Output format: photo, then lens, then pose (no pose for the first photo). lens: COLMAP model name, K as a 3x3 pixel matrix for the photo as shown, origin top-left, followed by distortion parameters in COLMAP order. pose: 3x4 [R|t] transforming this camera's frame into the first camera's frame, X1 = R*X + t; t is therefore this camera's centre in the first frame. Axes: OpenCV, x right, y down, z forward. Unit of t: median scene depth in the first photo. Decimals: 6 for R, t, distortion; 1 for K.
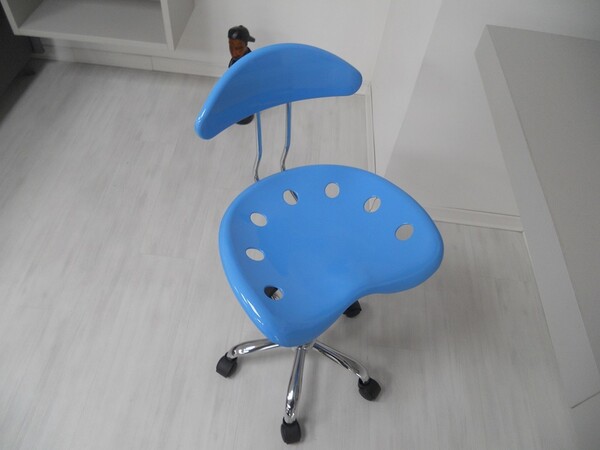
lens RADIAL K [[469.8, 0, 300.6], [0, 469.8, 227.5], [0, 0, 1]] dist [-0.039691, -0.000680]
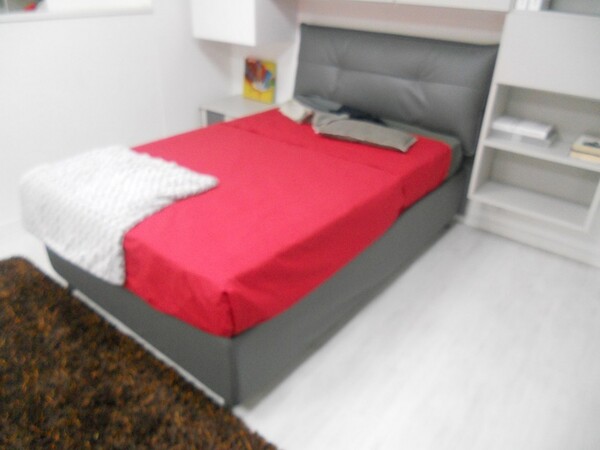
lens RADIAL K [[467.9, 0, 300.0], [0, 467.9, 225.0], [0, 0, 1]] dist [-0.058268, 0.056117]
pose [[0.838238, 0.211880, -0.502458, -0.273855], [-0.409054, 0.853642, -0.322445, 0.328438], [0.360600, 0.475818, 0.802225, -0.325890]]
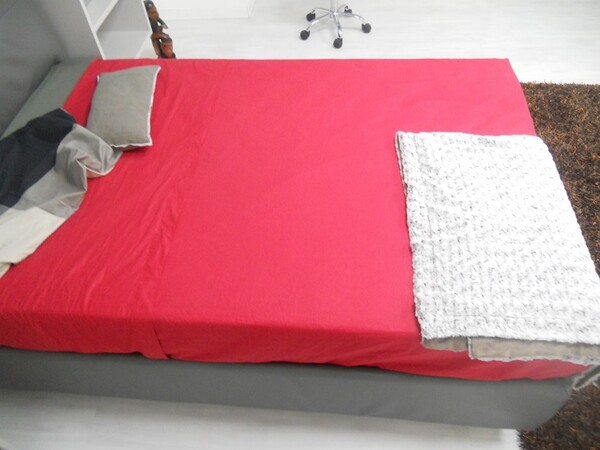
lens RADIAL K [[467.0, 0, 300.1], [0, 467.0, 216.8], [0, 0, 1]] dist [-0.008630, 0.000290]
pose [[-0.013795, -0.817030, 0.576431, -1.510360], [0.831159, 0.311109, 0.460854, -0.450252], [-0.555864, 0.485463, 0.674790, 0.000289]]
